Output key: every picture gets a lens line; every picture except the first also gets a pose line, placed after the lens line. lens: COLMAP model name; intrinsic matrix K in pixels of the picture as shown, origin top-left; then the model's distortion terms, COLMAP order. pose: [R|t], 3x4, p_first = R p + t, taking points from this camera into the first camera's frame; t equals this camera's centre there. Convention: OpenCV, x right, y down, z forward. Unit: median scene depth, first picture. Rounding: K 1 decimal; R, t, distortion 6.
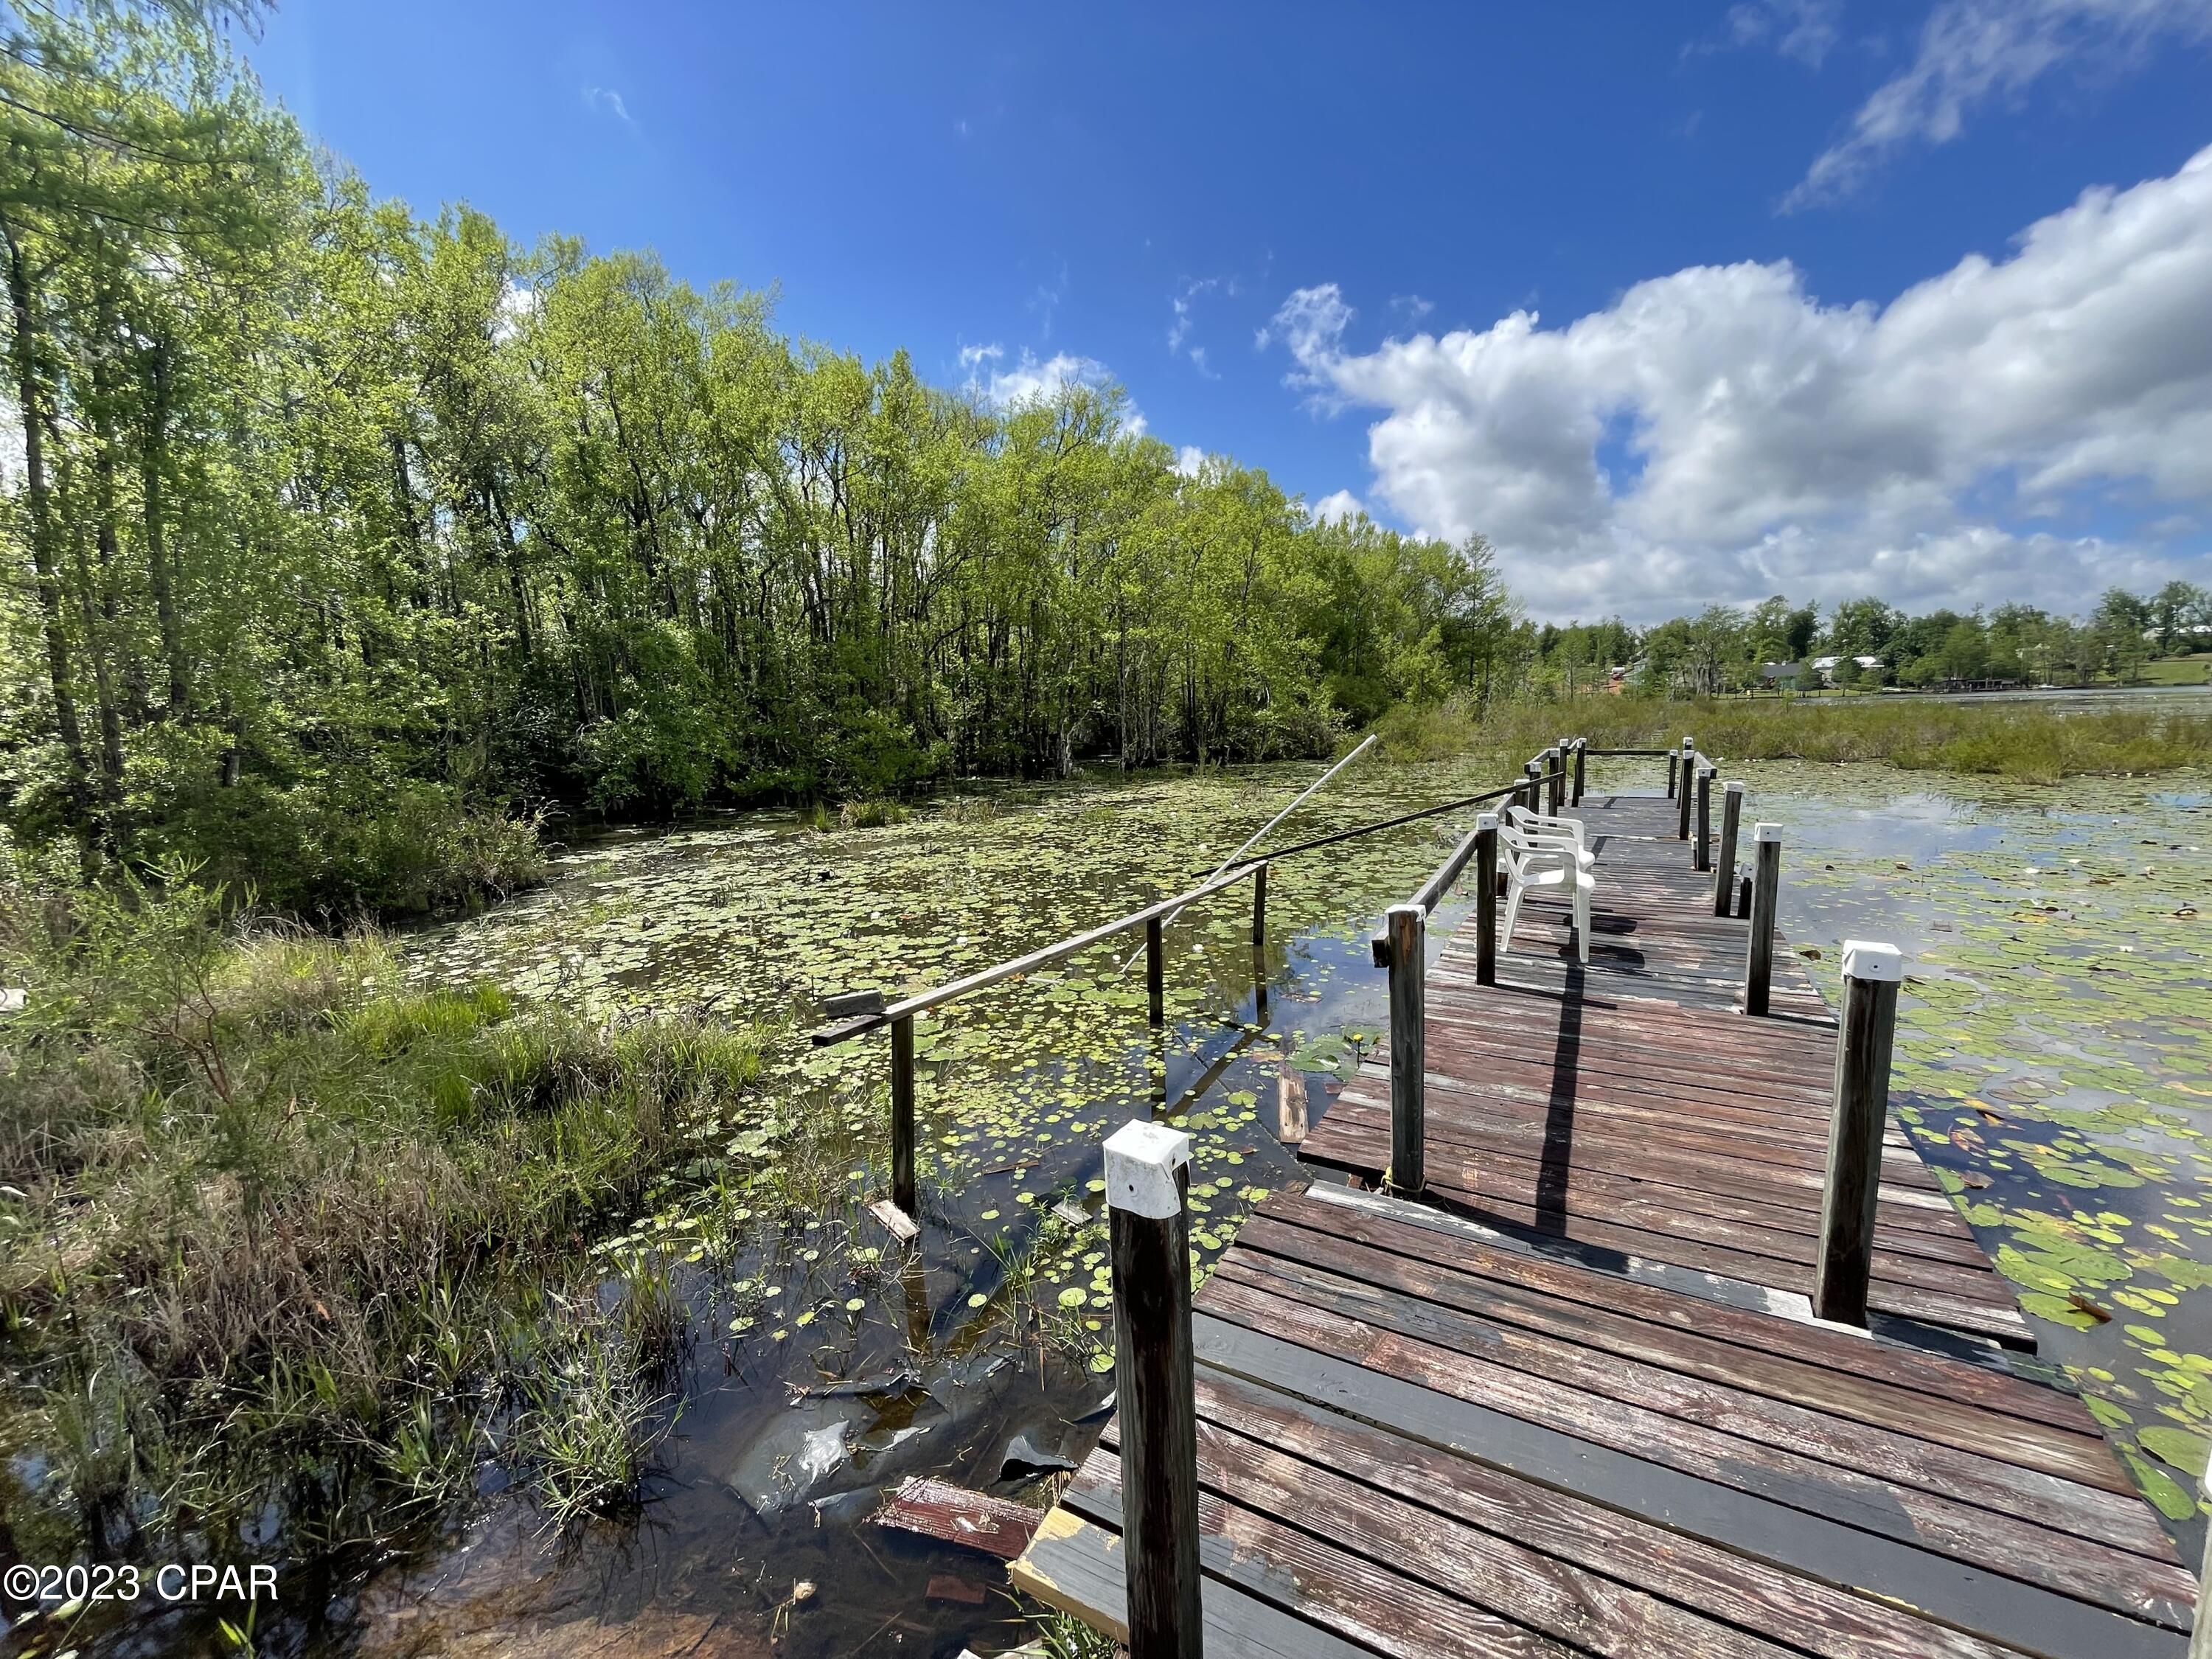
lens RADIAL K [[894.2, 0, 1108.3], [0, 894.2, 832.7], [0, 0, 1]] dist [-0.001044, -0.000496]
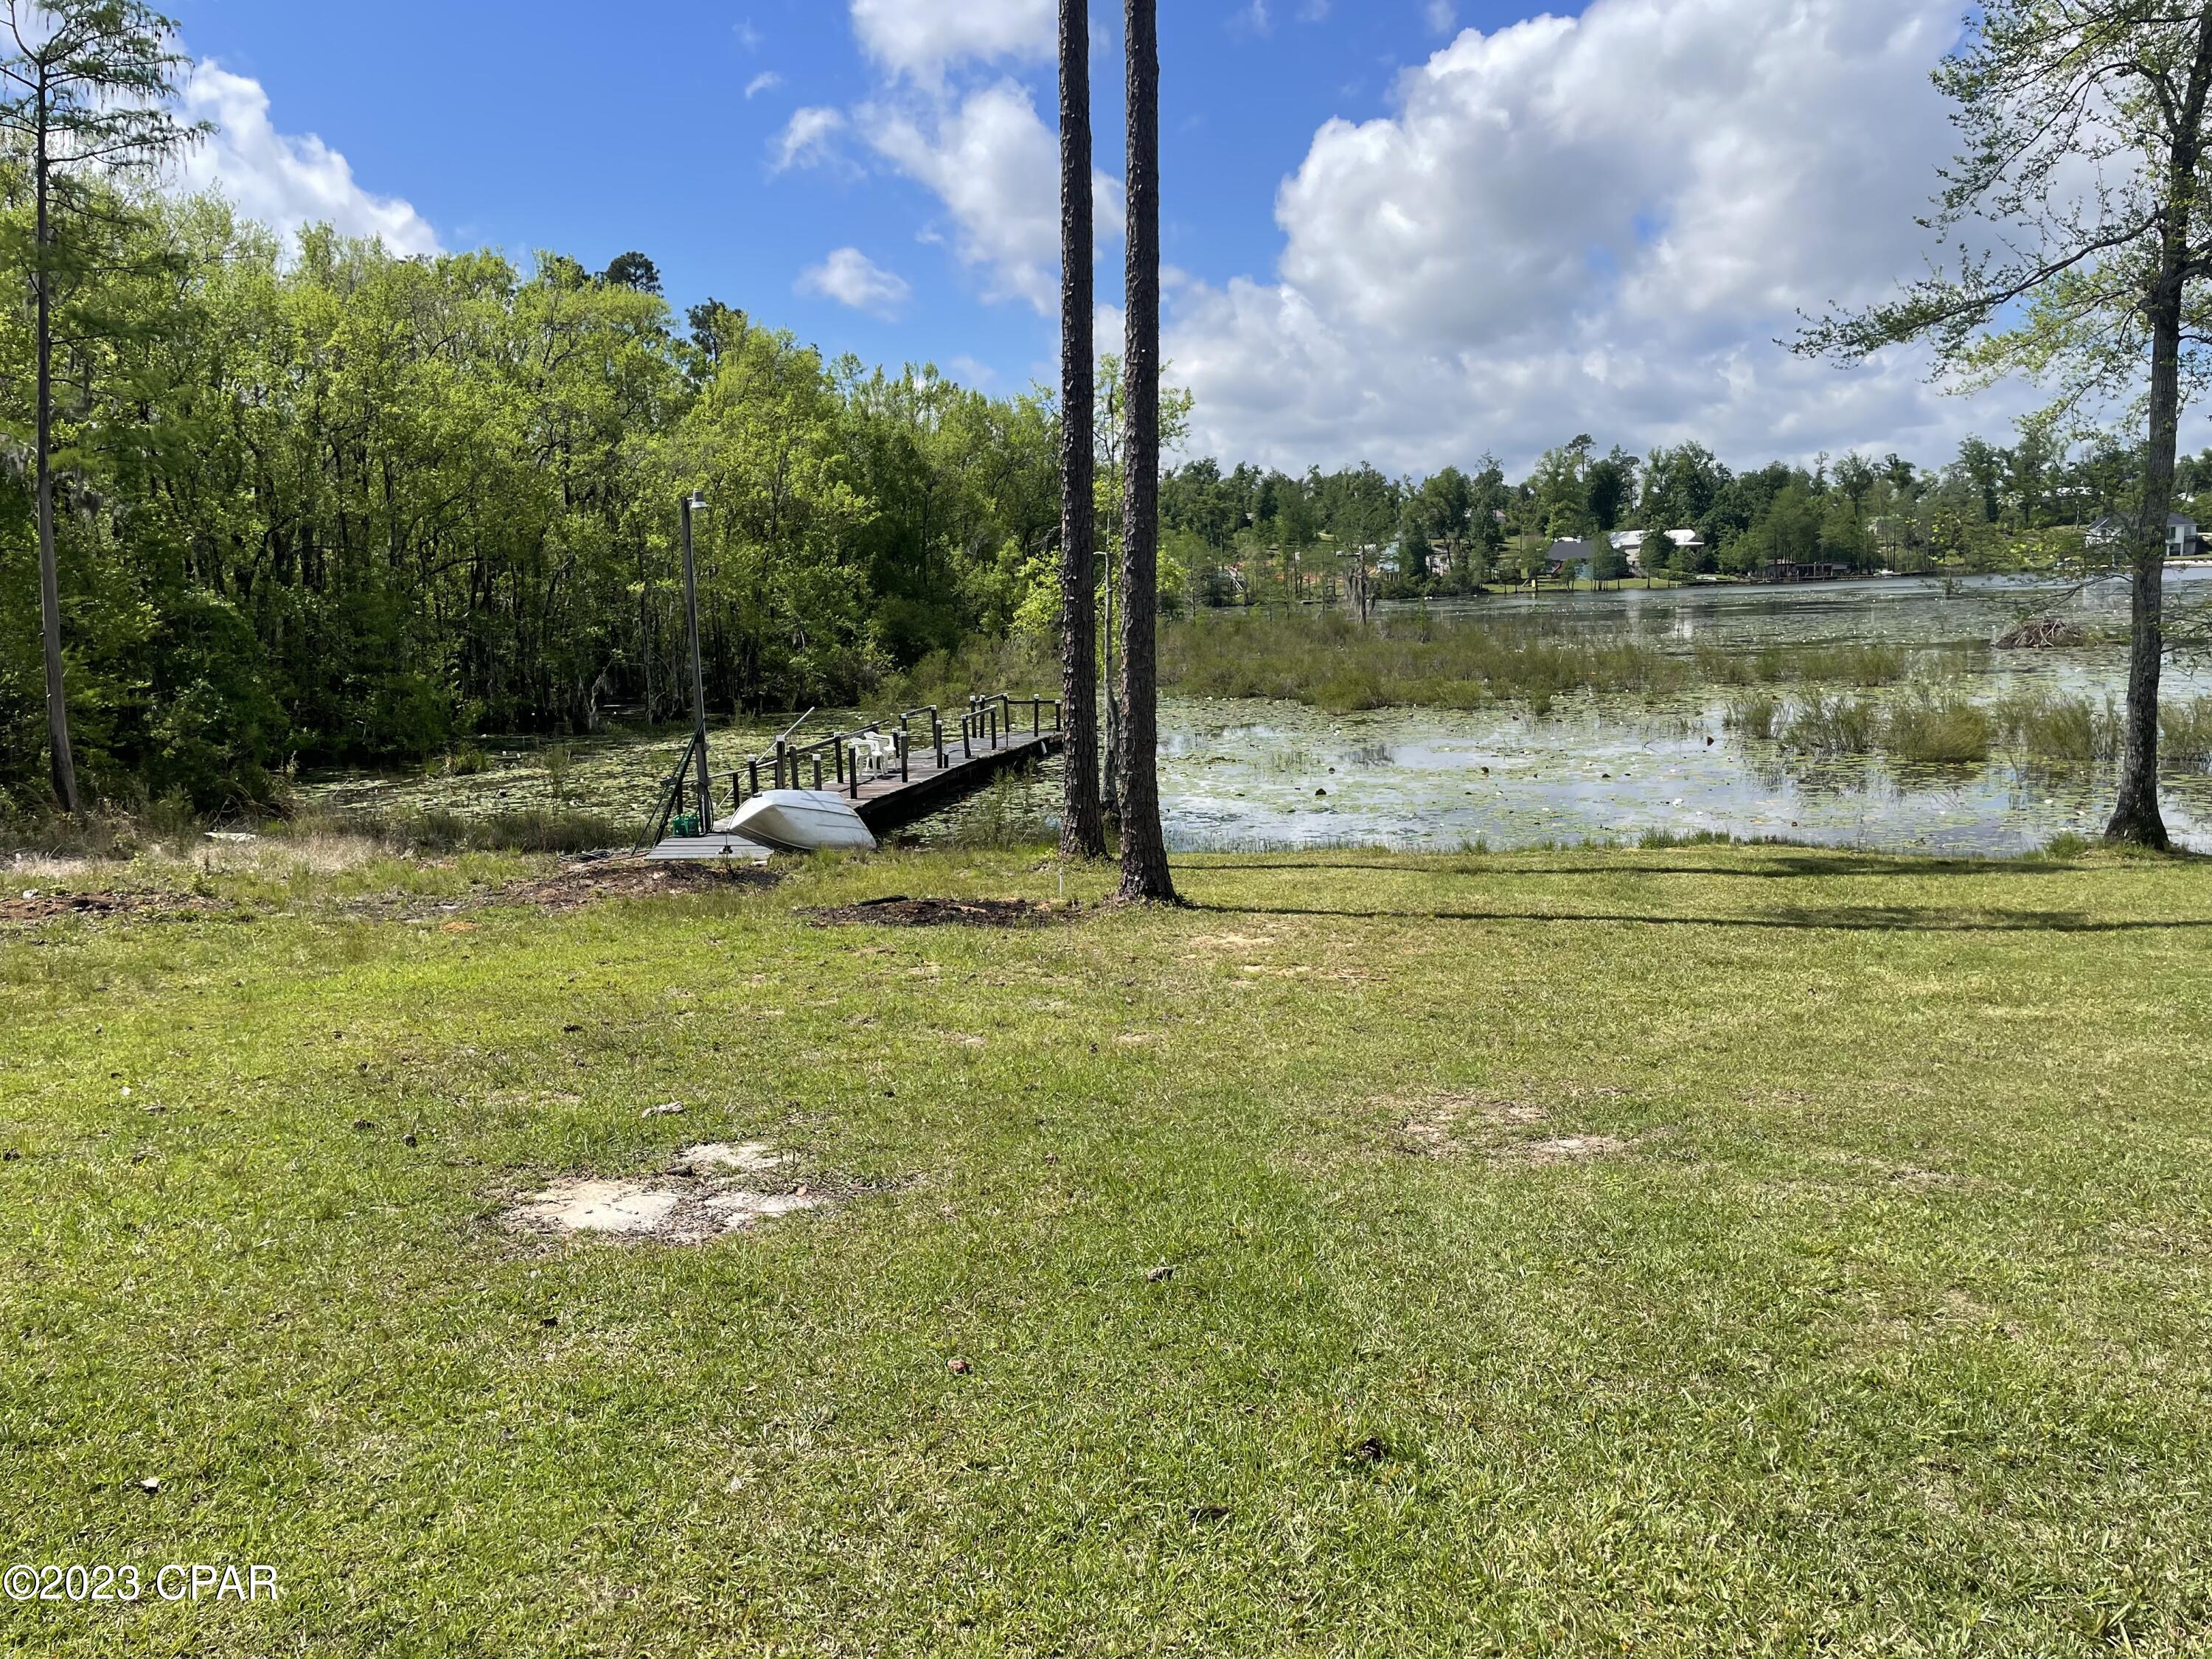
lens RADIAL K [[1681.0, 0, 1106.0], [0, 1681.0, 829.5], [0, 0, 1]] dist [0.062612, -0.000034]
pose [[0.946373, -0.048437, 0.319424, -0.551626], [0.049189, 0.998773, 0.005718, 0.296802], [-0.319309, 0.010301, 0.947595, -4.468704]]
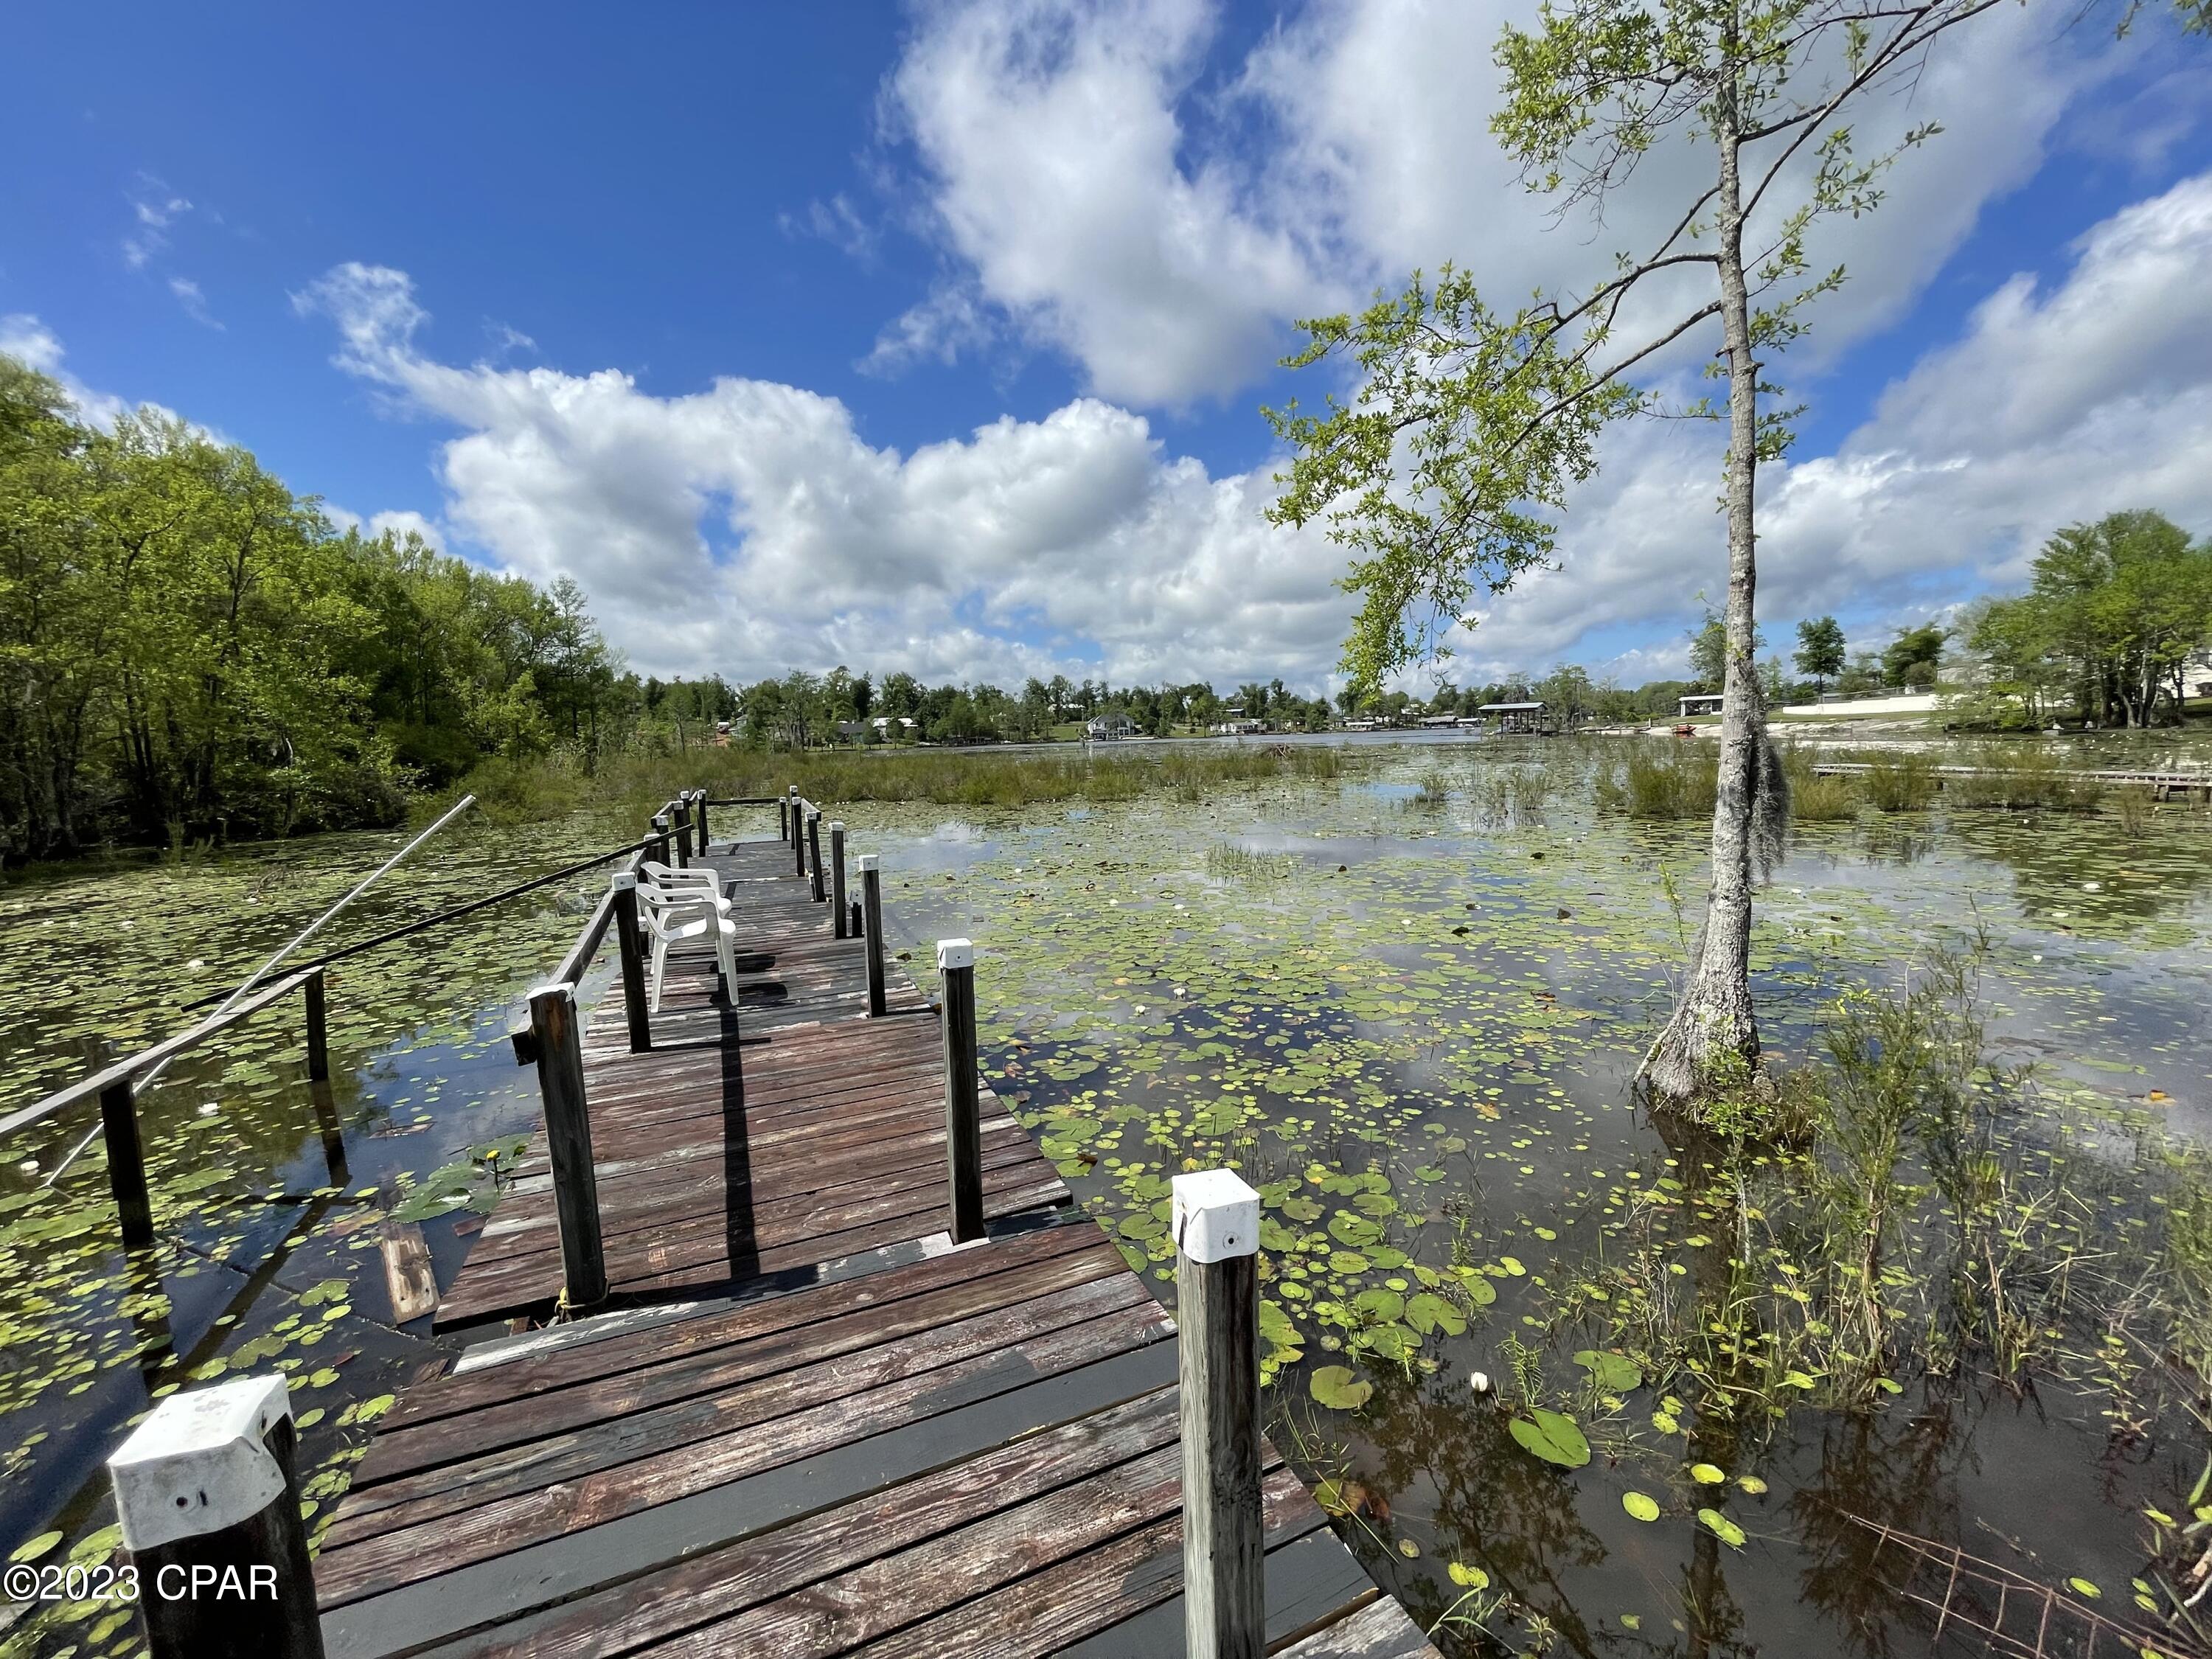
lens RADIAL K [[894.2, 0, 1108.3], [0, 894.2, 832.7], [0, 0, 1]] dist [-0.001044, -0.000496]
pose [[0.609277, -0.074672, 0.789434, -0.007893], [0.120394, 0.992726, 0.000982, -0.002107], [-0.783765, 0.094445, 0.613835, 0.003017]]
